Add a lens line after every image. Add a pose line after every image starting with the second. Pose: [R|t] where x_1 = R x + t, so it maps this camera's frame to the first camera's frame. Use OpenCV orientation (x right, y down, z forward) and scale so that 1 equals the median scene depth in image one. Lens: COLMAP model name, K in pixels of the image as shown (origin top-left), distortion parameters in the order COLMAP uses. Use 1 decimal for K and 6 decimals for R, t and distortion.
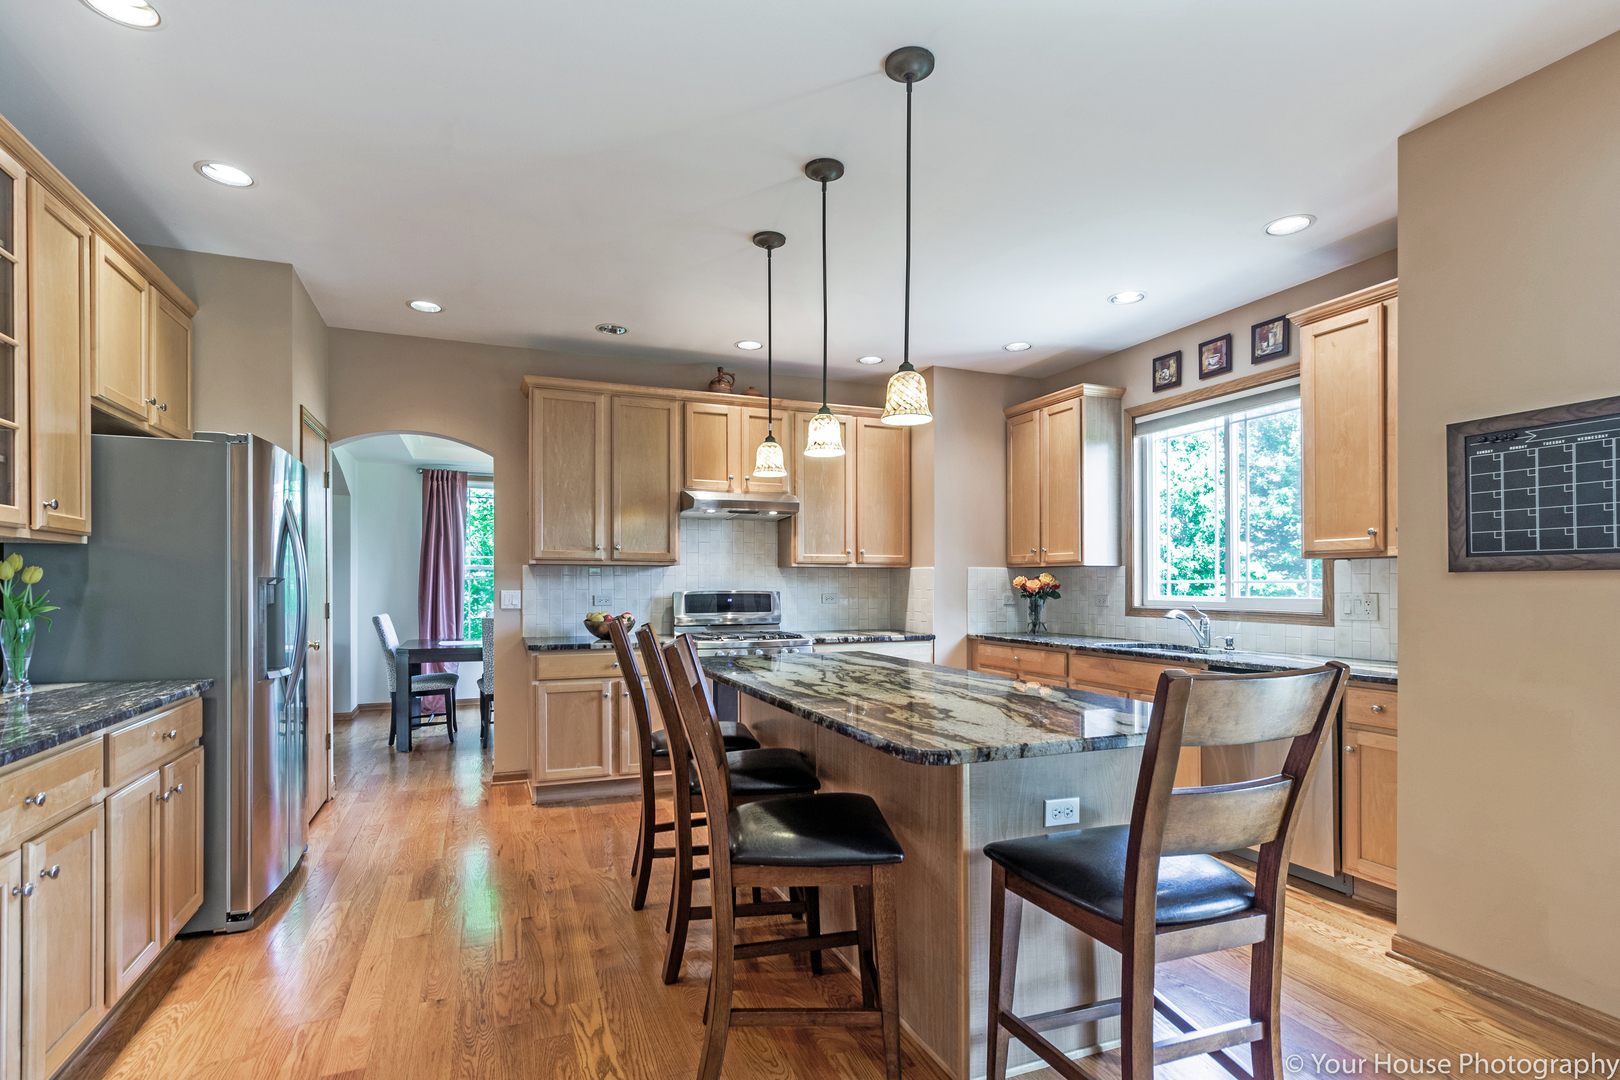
lens RADIAL K [[798.6, 0, 799.2], [0, 798.6, 582.8], [0, 0, 1]] dist [0.003173, 0.000451]
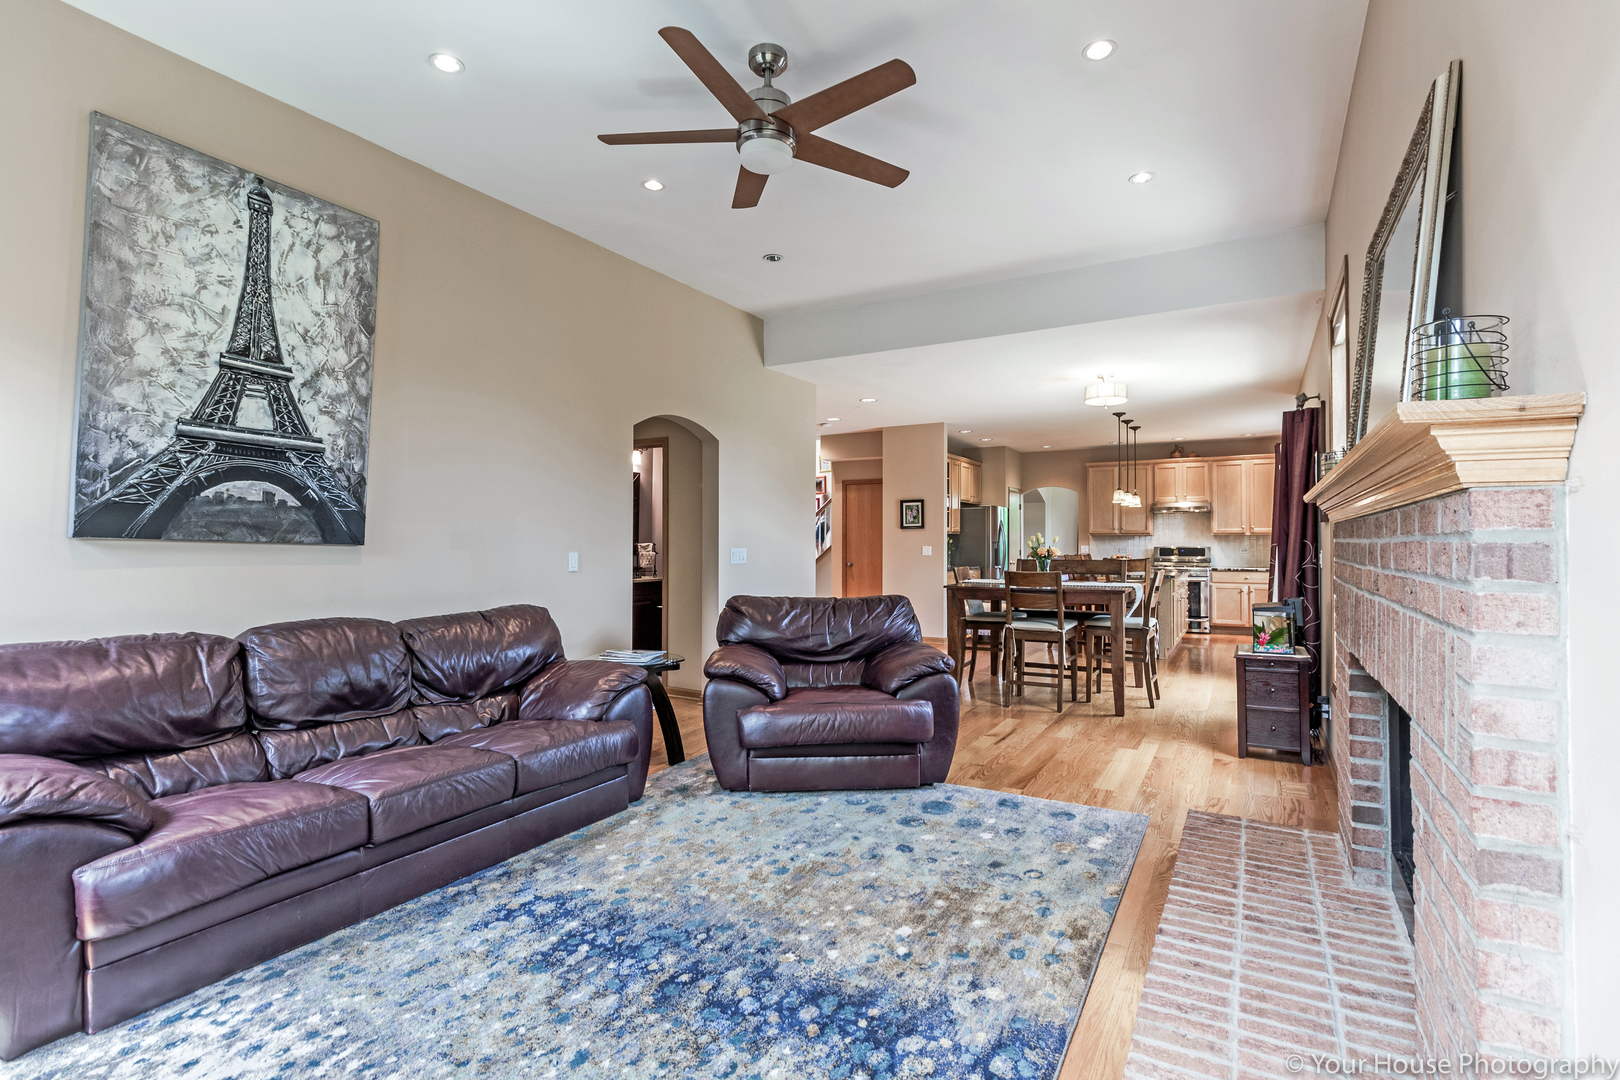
lens RADIAL K [[763.3, 0, 812.0], [0, 763.3, 535.5], [0, 0, 1]] dist [0.001110, 0.000060]
pose [[0.619518, -0.008513, -0.784936, 1.005351], [0.001472, 0.999952, -0.009683, -0.001134], [0.784981, 0.004844, 0.619501, -1.184268]]
